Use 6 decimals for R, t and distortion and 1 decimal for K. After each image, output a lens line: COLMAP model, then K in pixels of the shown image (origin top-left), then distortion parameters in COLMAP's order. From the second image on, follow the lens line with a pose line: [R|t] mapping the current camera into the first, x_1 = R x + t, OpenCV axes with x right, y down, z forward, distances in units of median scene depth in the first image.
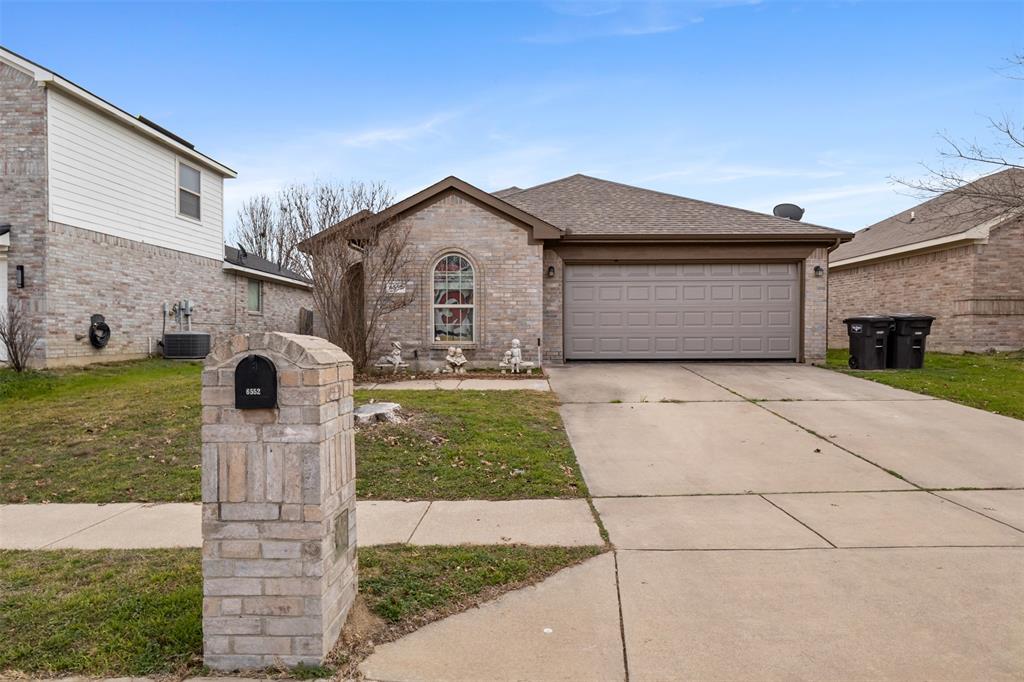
lens RADIAL K [[654.6, 0, 516.0], [0, 654.6, 345.6], [0, 0, 1]] dist [-0.016811, 0.007331]
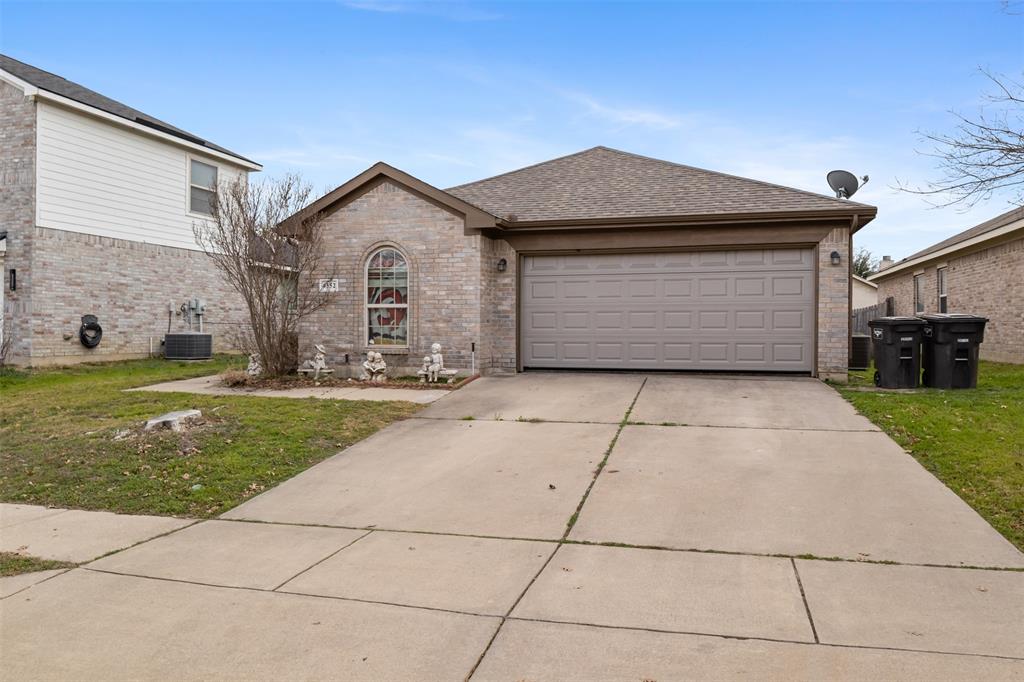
lens RADIAL K [[772.7, 0, 512.0], [0, 772.7, 338.1], [0, 0, 1]] dist [-0.028653, -0.013639]
pose [[0.961277, 0.007815, -0.275471, 0.359890], [-0.010900, 0.999894, -0.009671, -0.007667], [0.275367, 0.012299, 0.961261, 0.030386]]
